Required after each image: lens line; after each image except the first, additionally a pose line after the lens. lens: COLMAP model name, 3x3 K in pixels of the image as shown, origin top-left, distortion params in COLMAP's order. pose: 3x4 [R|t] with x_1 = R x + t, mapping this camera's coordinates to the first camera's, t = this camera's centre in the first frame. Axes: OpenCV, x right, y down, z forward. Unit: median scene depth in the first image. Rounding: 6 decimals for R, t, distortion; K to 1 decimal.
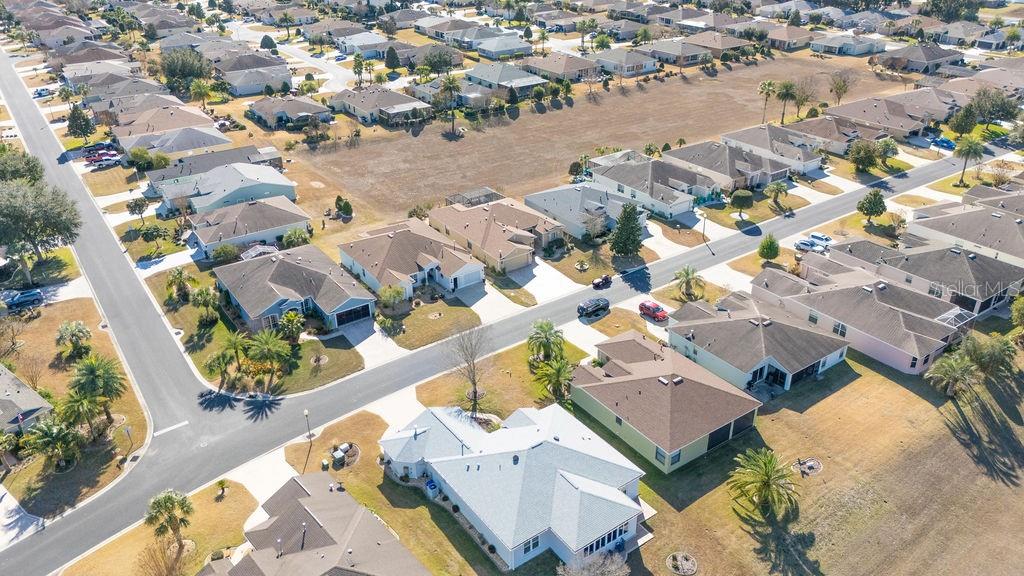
lens RADIAL K [[748.9, 0, 509.4], [0, 748.9, 286.3], [0, 0, 1]] dist [0.070307, -0.069036]
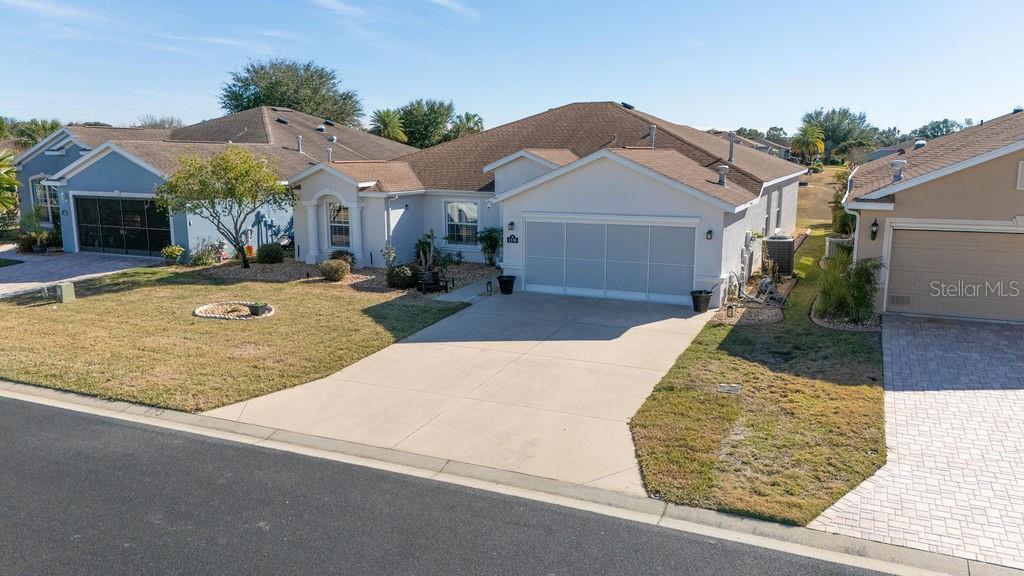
lens RADIAL K [[748.9, 0, 517.1], [0, 748.9, 291.2], [0, 0, 1]] dist [0.070307, -0.069036]
pose [[0.506959, 0.169341, -0.845173, 0.082812], [-0.410903, 0.909412, -0.064260, 0.017614], [0.757728, 0.379861, 0.530617, 0.883446]]
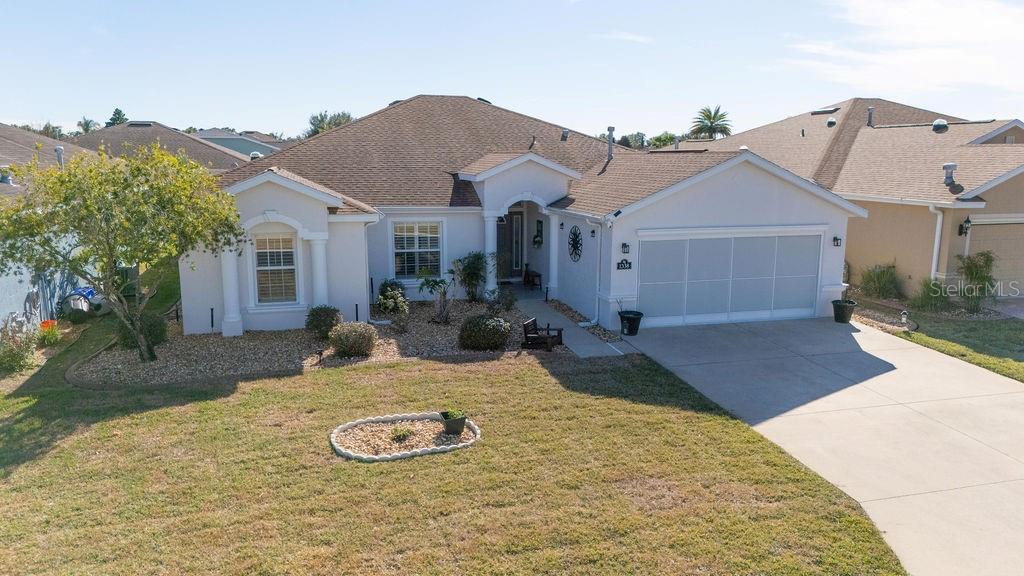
lens RADIAL K [[748.9, 0, 513.1], [0, 748.9, 293.2], [0, 0, 1]] dist [0.070307, -0.069036]
pose [[0.945064, 0.075272, -0.318099, -0.049430], [-0.167151, 0.947560, -0.272380, 0.043317], [0.280916, 0.310588, 0.908087, 0.838210]]
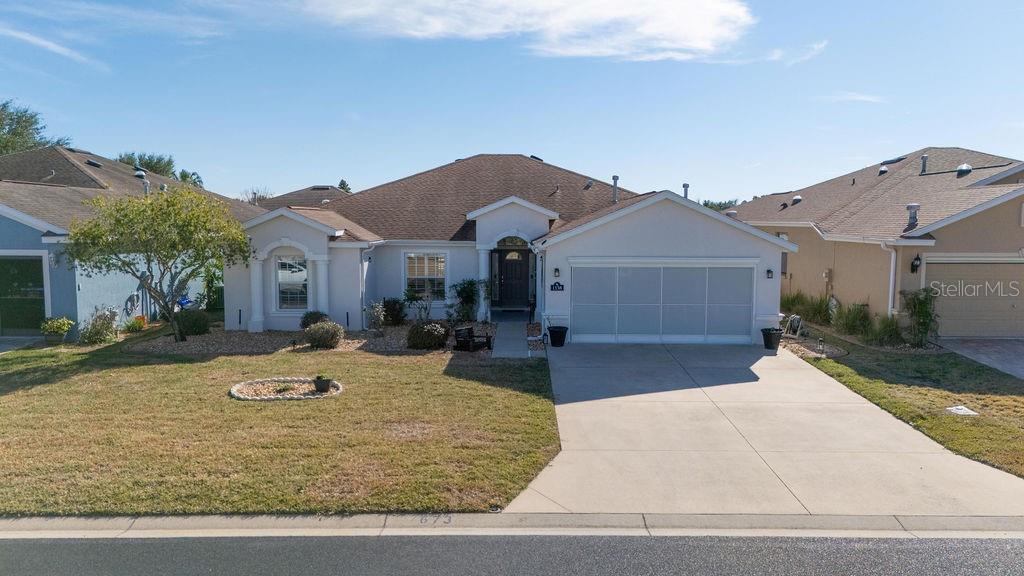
lens RADIAL K [[748.9, 0, 515.8], [0, 748.9, 288.8], [0, 0, 1]] dist [0.070307, -0.069036]
pose [[0.815780, 0.067593, -0.574400, 0.014578], [-0.283803, 0.912141, -0.295728, 0.048151], [0.503944, 0.404265, 0.763289, 0.840589]]
